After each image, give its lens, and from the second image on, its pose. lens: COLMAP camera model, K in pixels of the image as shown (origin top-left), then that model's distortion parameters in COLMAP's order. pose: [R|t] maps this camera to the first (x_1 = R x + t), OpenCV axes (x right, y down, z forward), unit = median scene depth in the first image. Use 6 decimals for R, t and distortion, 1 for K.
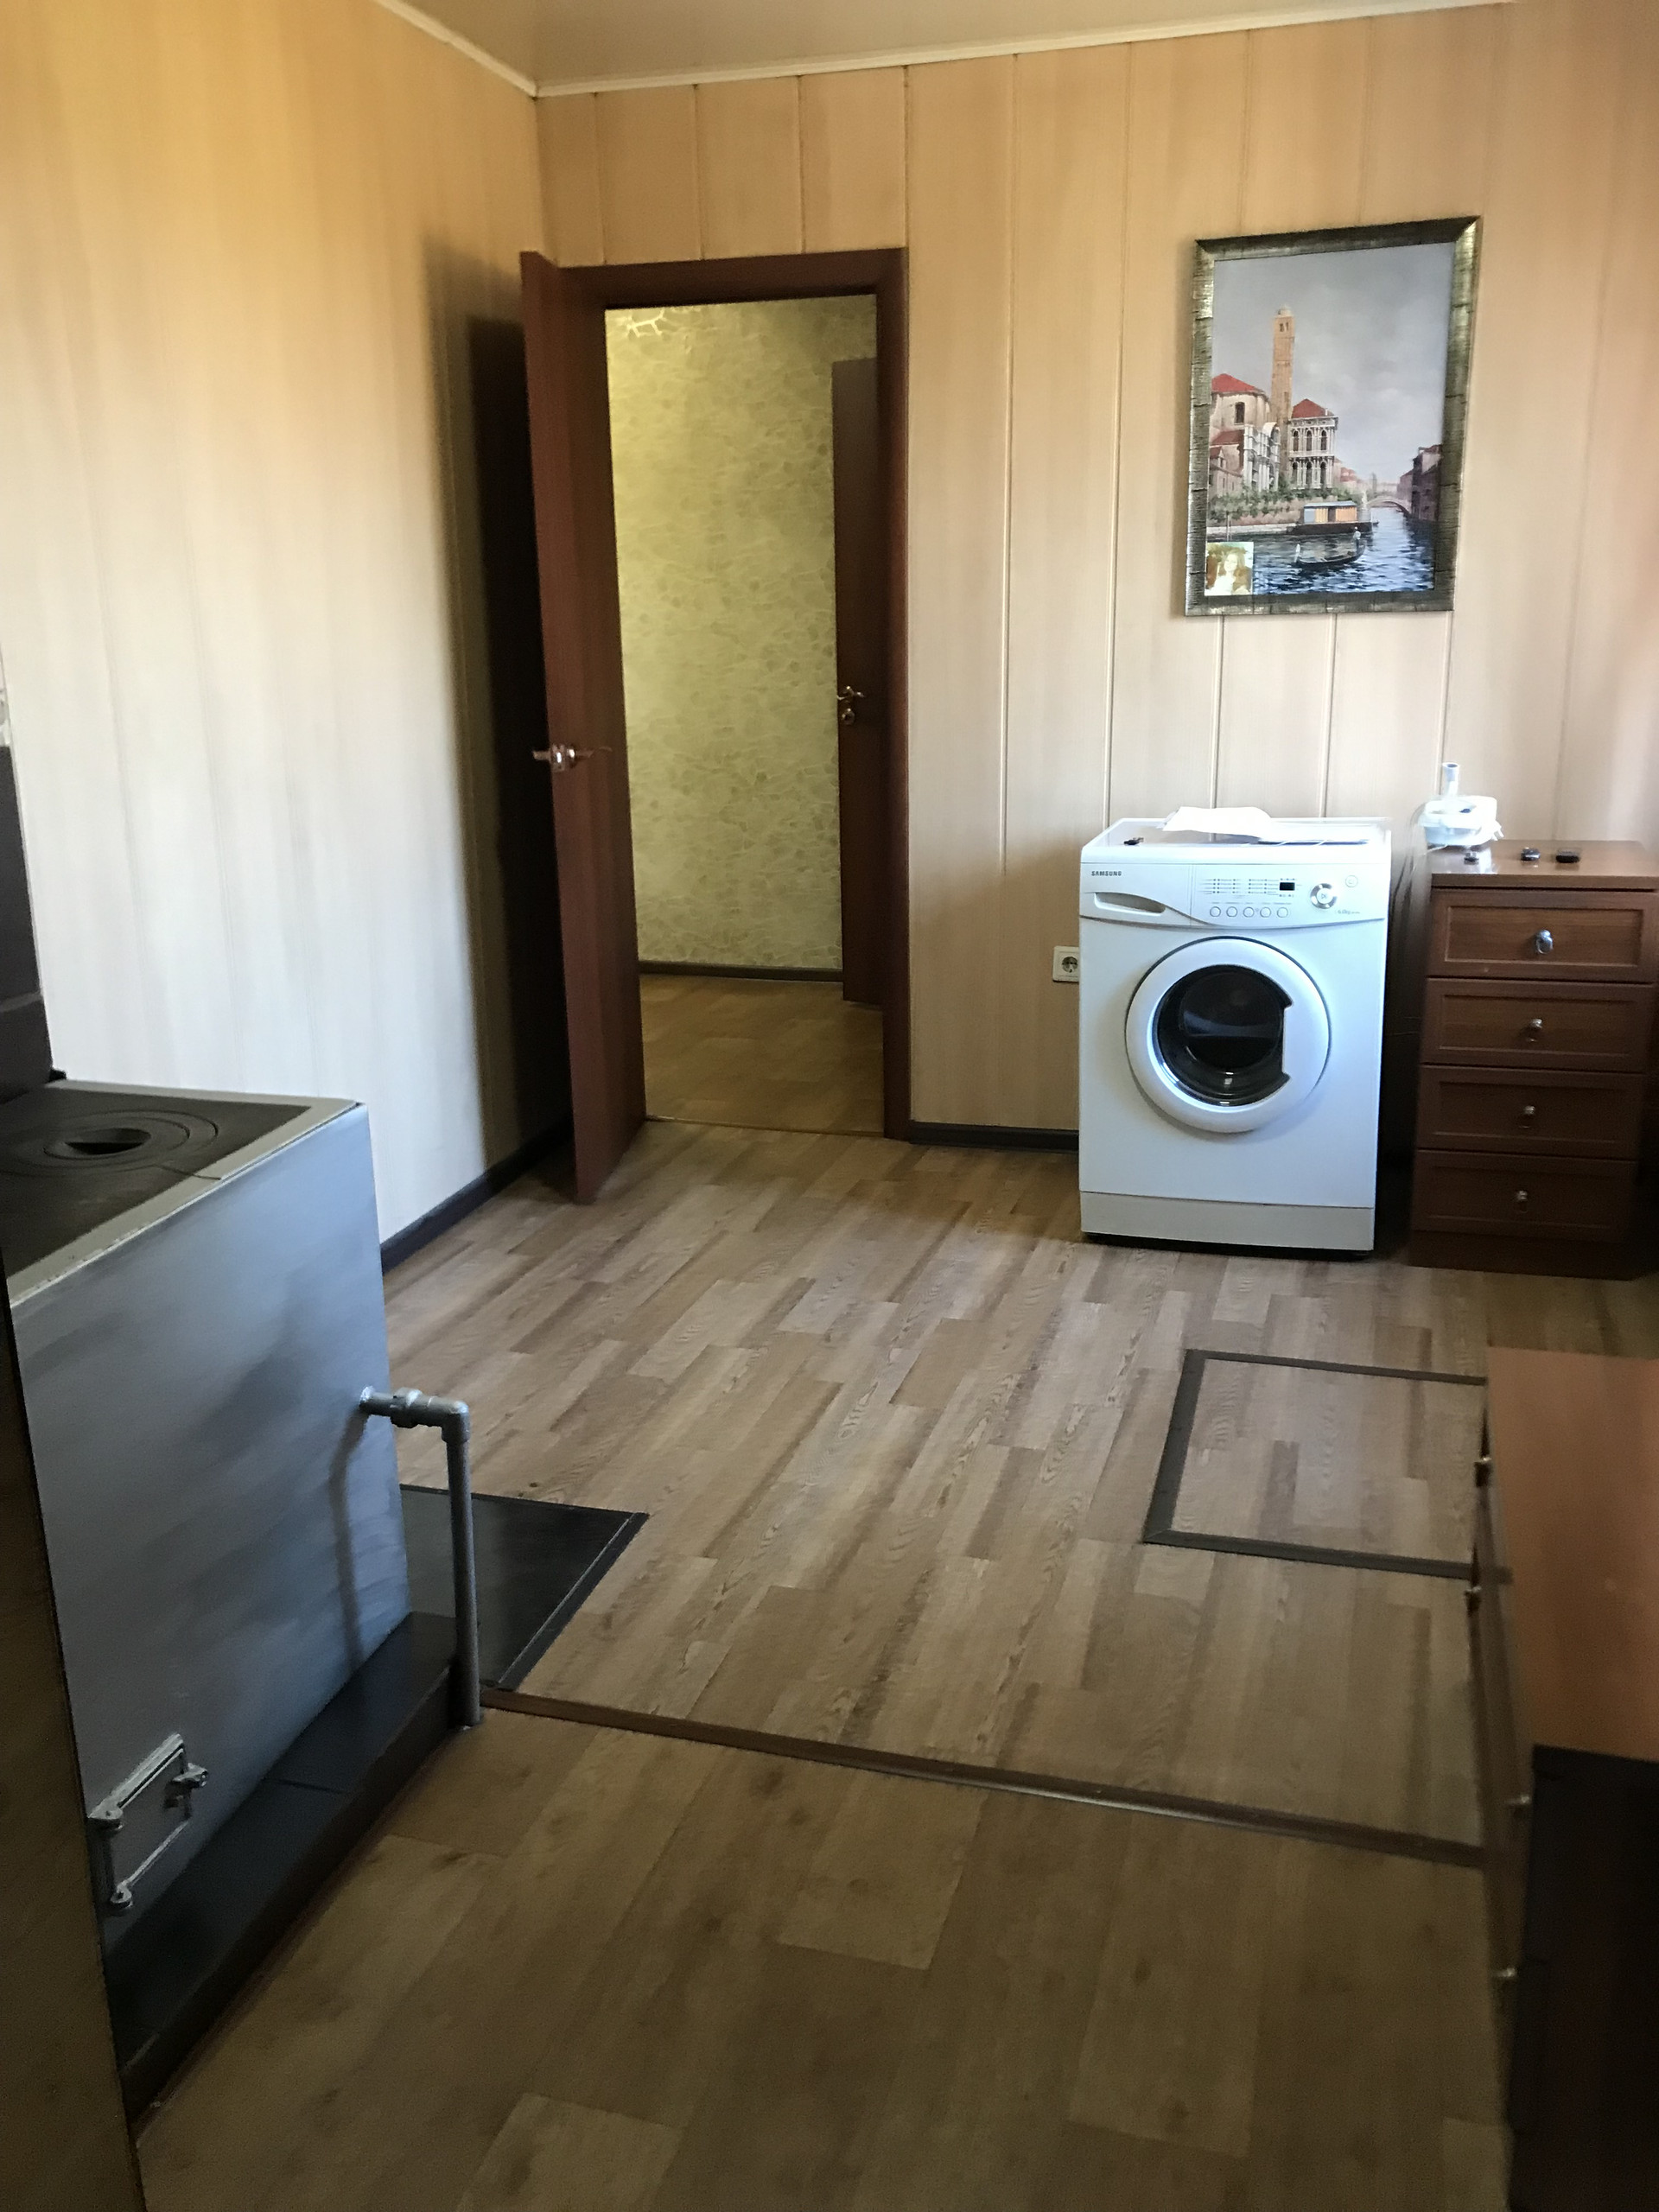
lens RADIAL K [[1822.4, 0, 826.6], [0, 1822.4, 1095.7], [0, 0, 1]] dist [0.014894, -0.018181]
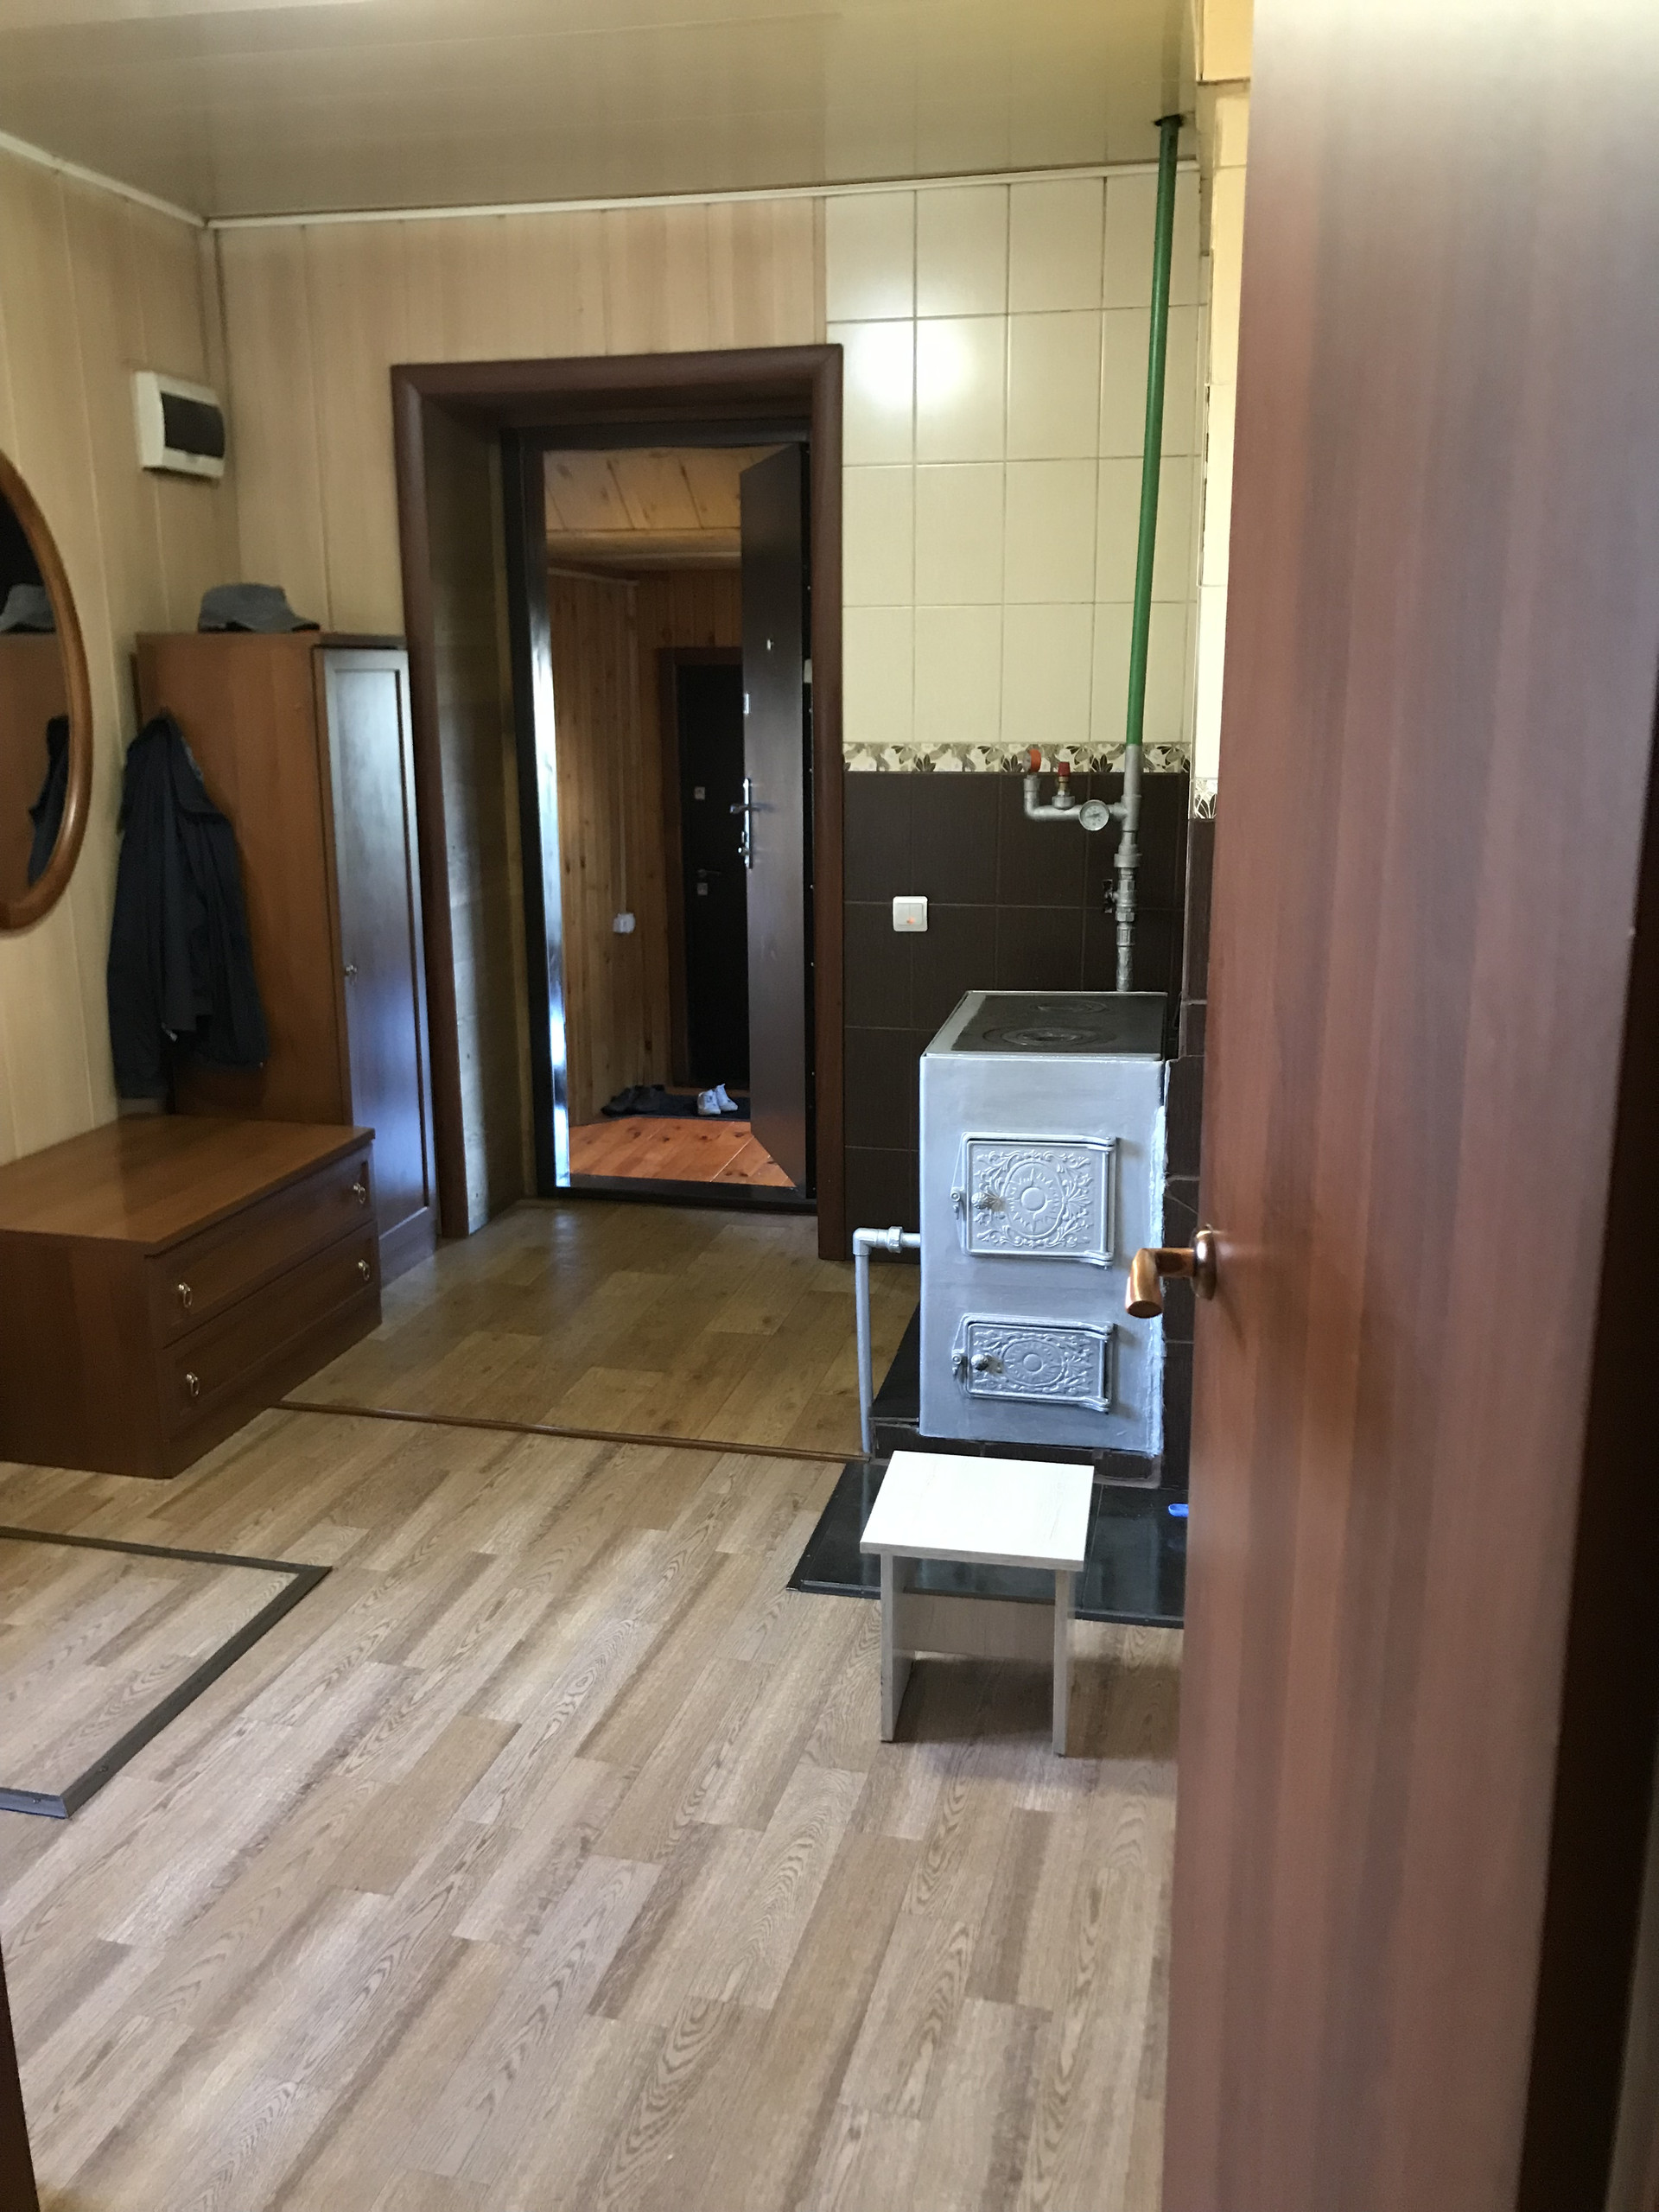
lens RADIAL K [[1822.4, 0, 823.6], [0, 1822.4, 1109.4], [0, 0, 1]] dist [0.014894, -0.018181]
pose [[-0.998256, 0.028400, -0.051746, -0.070849], [-0.000184, 0.875149, 0.483853, -0.502039], [0.059027, 0.483019, -0.873618, 1.736010]]
